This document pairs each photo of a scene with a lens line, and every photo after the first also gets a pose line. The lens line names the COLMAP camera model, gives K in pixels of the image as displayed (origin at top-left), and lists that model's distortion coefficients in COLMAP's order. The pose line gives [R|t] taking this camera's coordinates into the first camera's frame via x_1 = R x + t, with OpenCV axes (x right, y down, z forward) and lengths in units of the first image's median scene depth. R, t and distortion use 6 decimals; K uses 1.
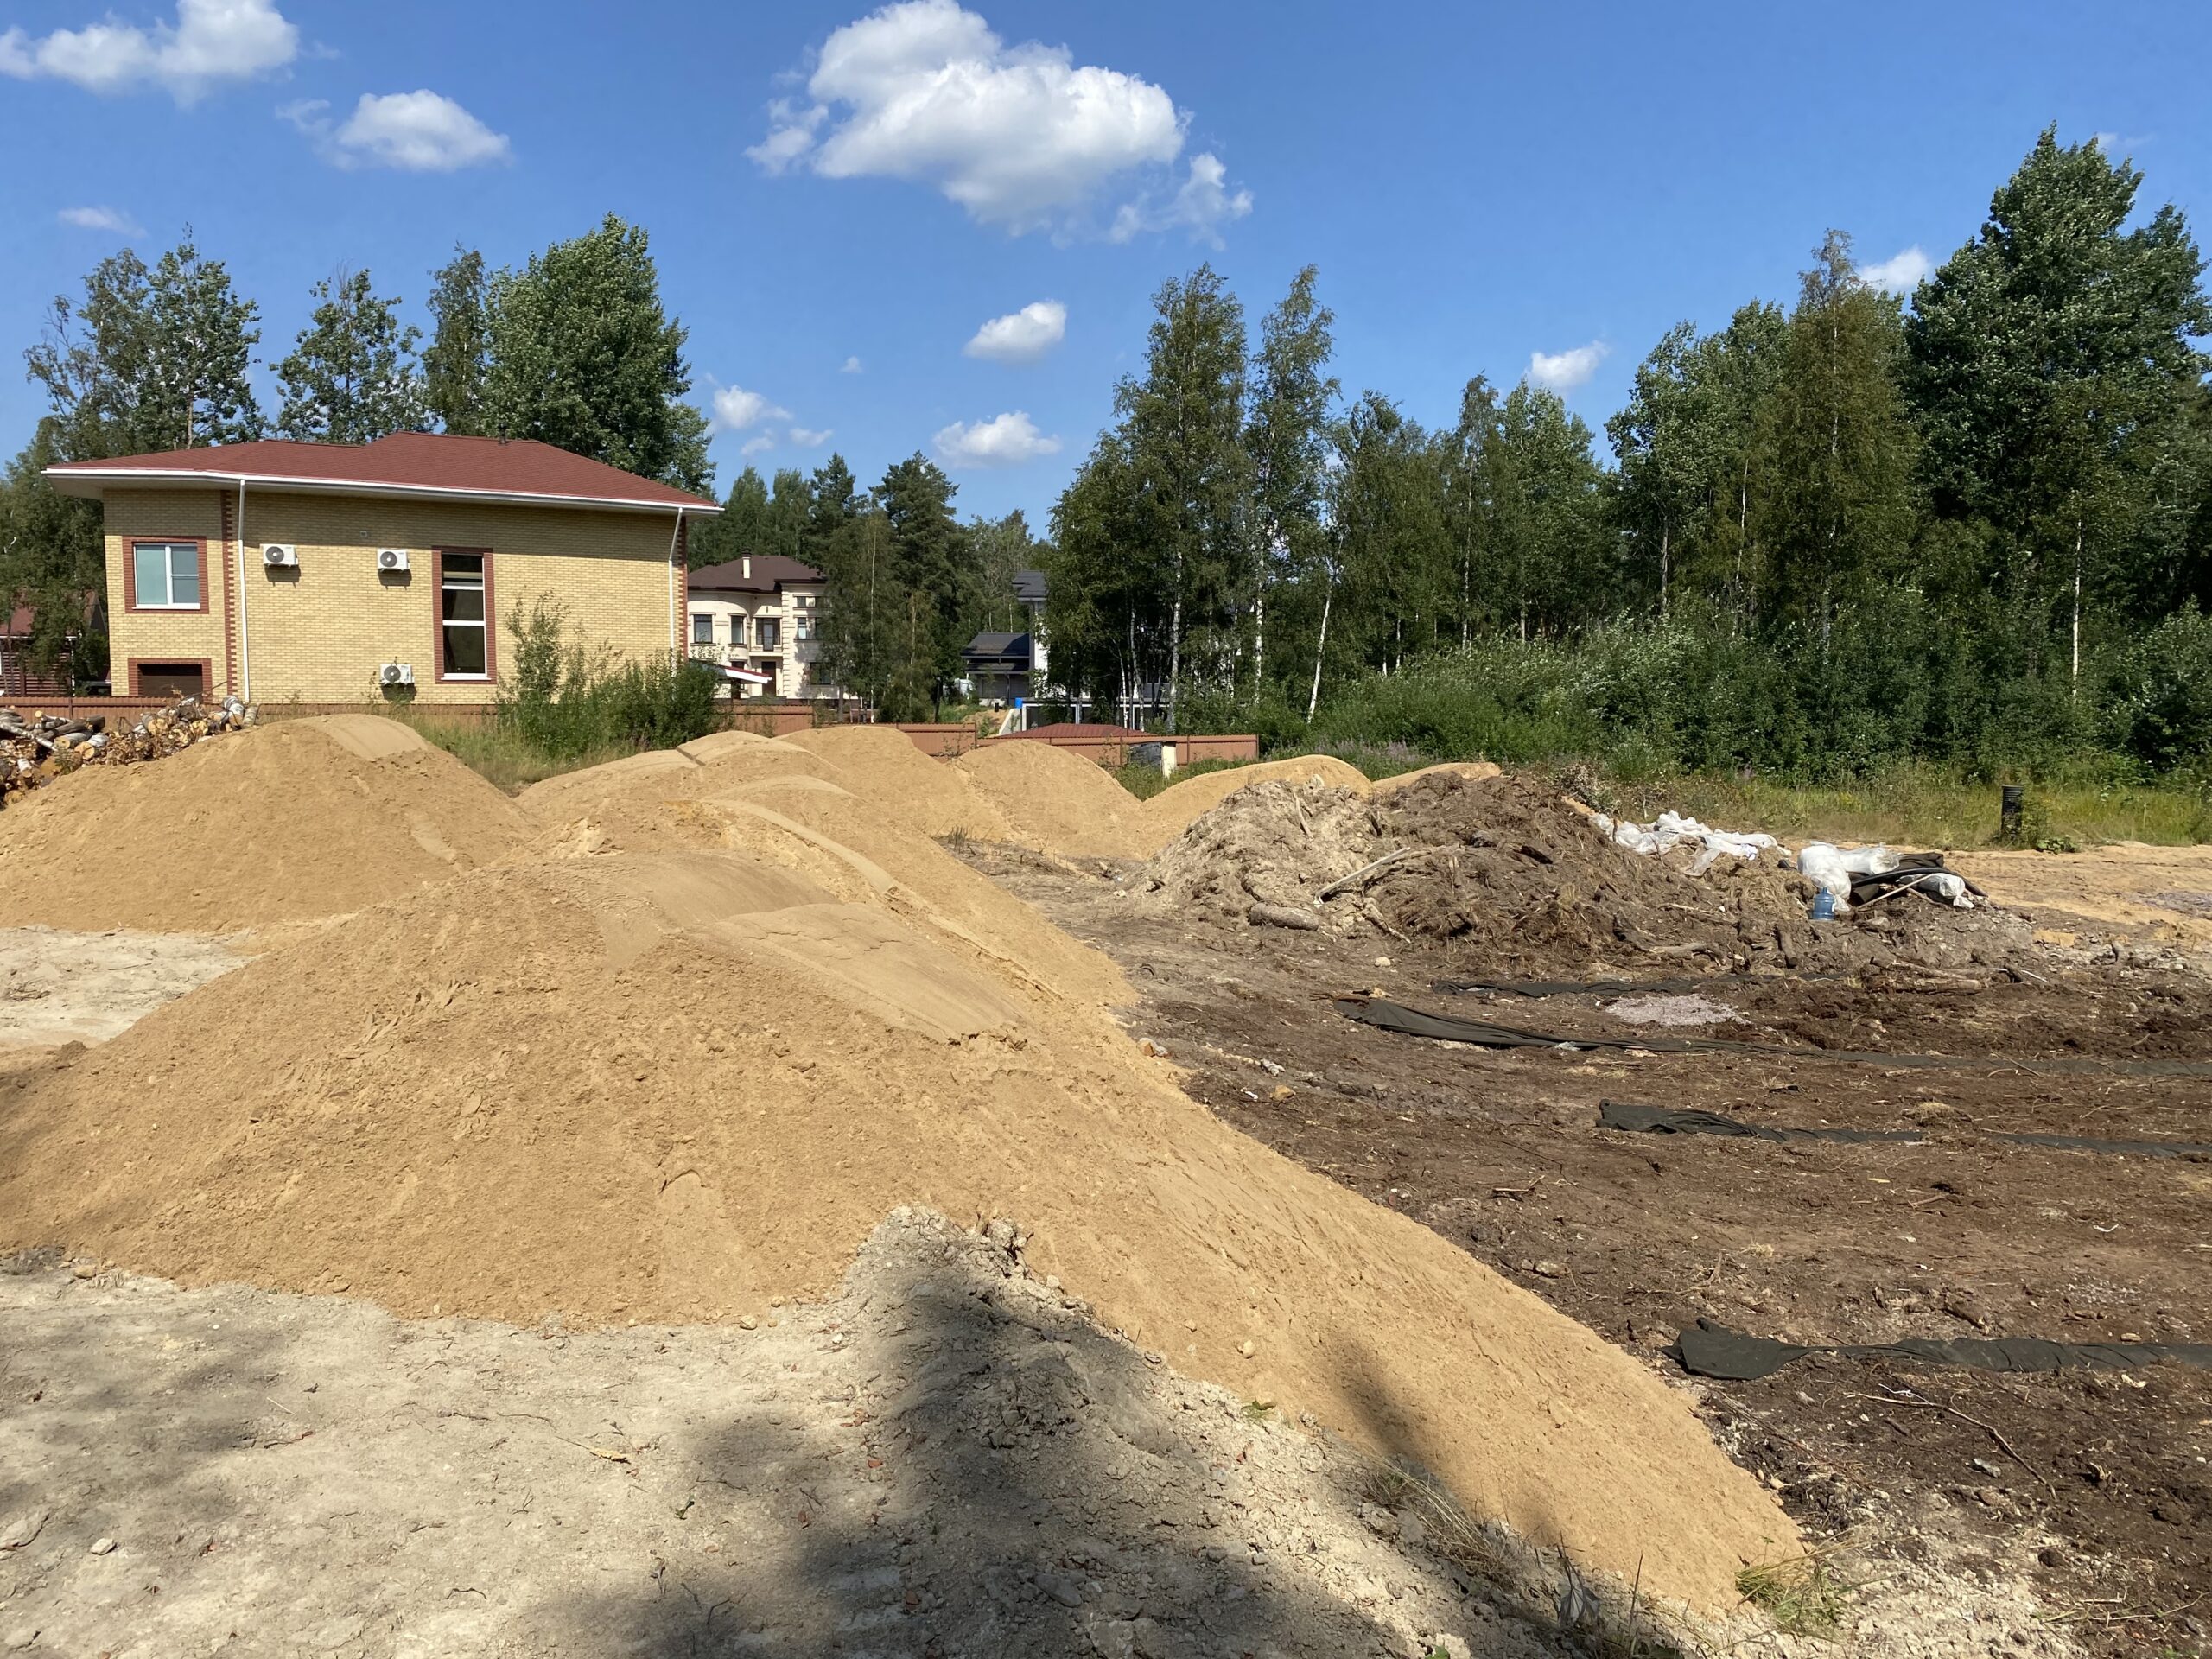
lens RADIAL K [[1684.5, 0, 1118.6], [0, 1684.5, 822.7], [0, 0, 1]] dist [0.040069, -0.046930]
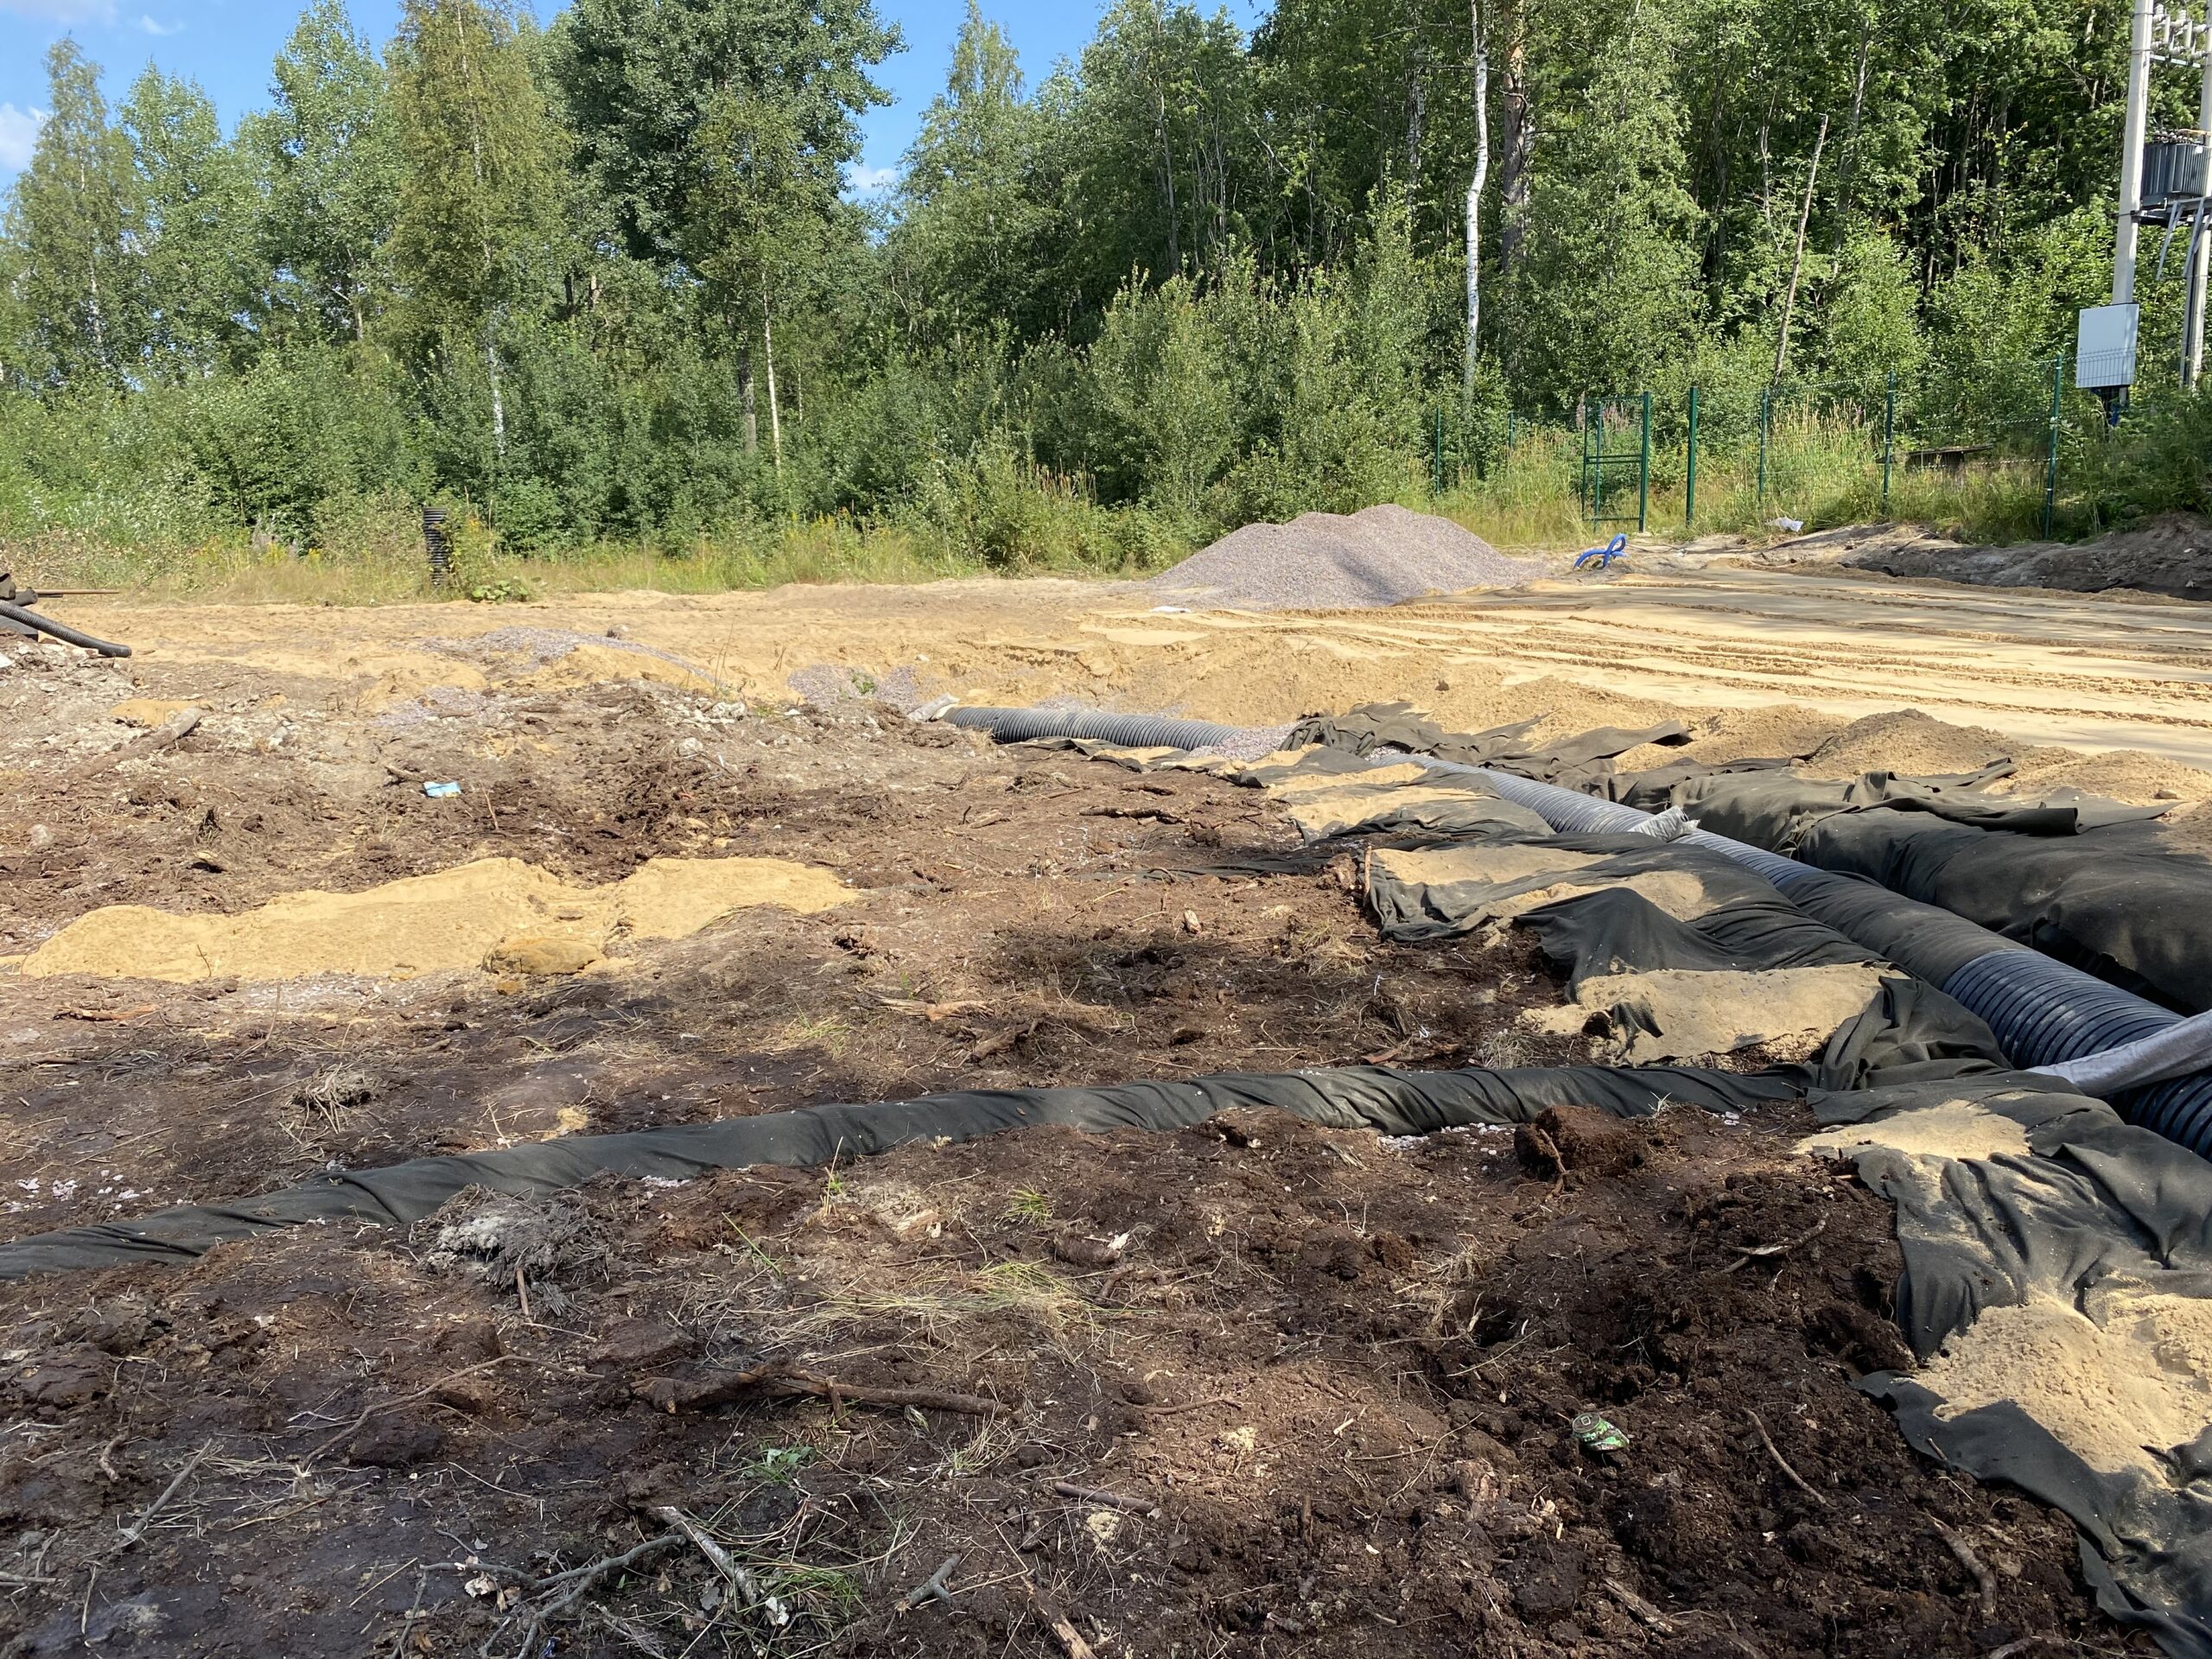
lens RADIAL K [[1684.5, 0, 1107.8], [0, 1684.5, 815.8], [0, 0, 1]] dist [0.040069, -0.046930]
pose [[0.829541, -0.108978, 0.547709, 0.285927], [0.061175, 0.992605, 0.104846, 0.035796], [-0.555085, -0.053468, 0.830073, 0.222415]]
